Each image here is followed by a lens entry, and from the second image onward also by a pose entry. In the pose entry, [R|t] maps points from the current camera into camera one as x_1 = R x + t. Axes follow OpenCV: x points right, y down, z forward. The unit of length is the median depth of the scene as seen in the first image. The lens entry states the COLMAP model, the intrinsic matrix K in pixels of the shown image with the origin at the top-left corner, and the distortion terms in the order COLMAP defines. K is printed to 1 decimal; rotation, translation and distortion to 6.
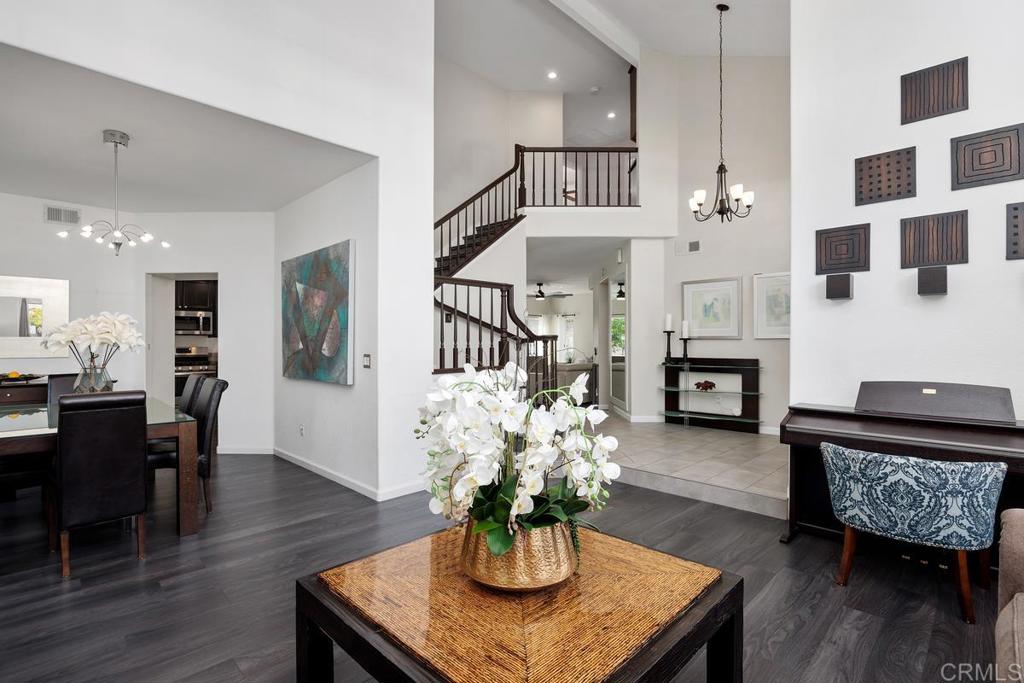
lens RADIAL K [[484.2, 0, 511.9], [0, 484.2, 344.4], [0, 0, 1]] dist [-0.004171, -0.000443]
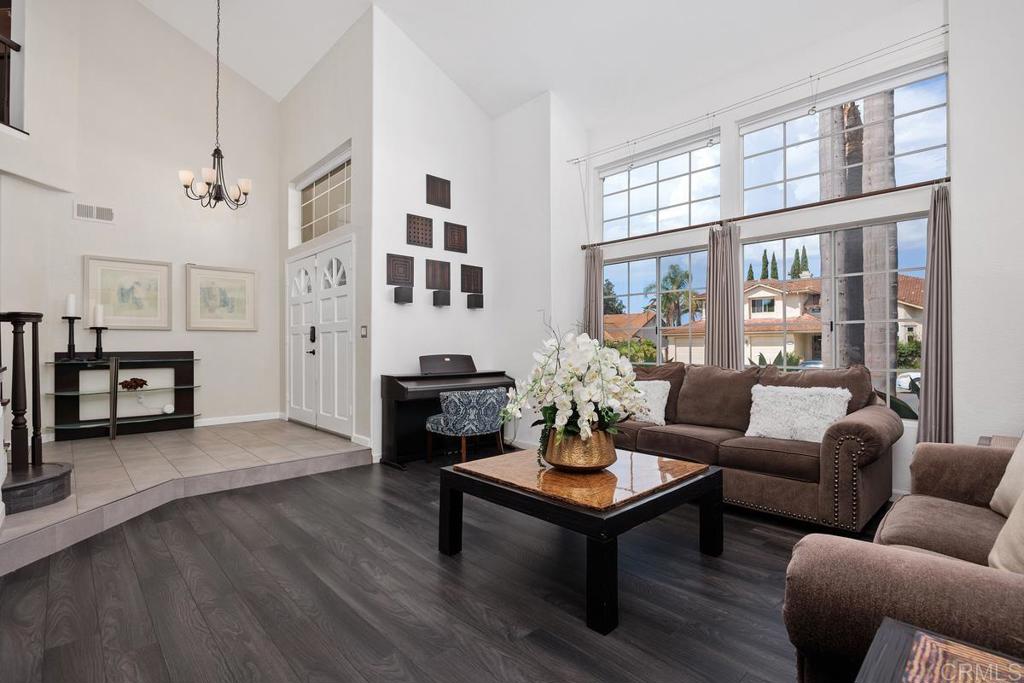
lens RADIAL K [[484.2, 0, 511.9], [0, 484.2, 344.4], [0, 0, 1]] dist [-0.004171, -0.000443]
pose [[0.044295, 0.001046, 0.999018, -0.444263], [0.003879, 0.999992, -0.001219, 0.020849], [-0.999011, 0.003929, 0.044290, 0.321610]]
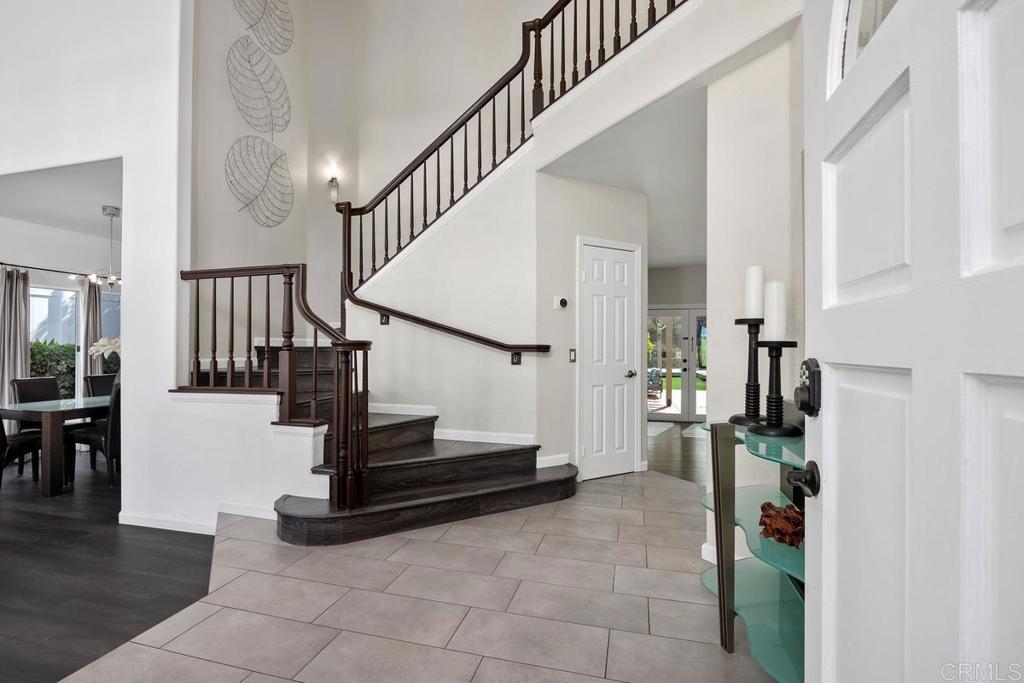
lens RADIAL K [[456.8, 0, 510.9], [0, 456.8, 343.6], [0, 0, 1]] dist [-0.011931, 0.000930]
pose [[0.490047, -0.004676, -0.871684, 0.575319], [0.003672, 0.999988, -0.003300, -0.012561], [0.871688, -0.001584, 0.490058, 0.817559]]
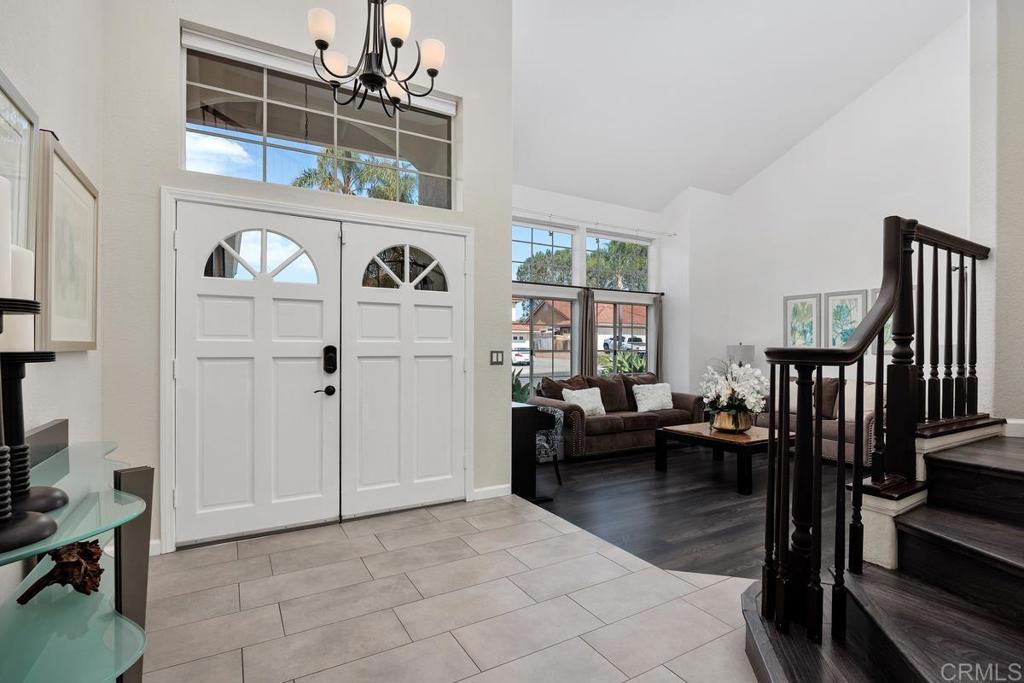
lens RADIAL K [[487.6, 0, 492.7], [0, 487.6, 344.1], [0, 0, 1]] dist [-0.004613, -0.000273]
pose [[-0.957110, -0.000491, 0.289724, 0.164747], [-0.002022, 0.999986, -0.004985, -0.017436], [-0.289718, -0.005357, -0.957097, 1.249823]]
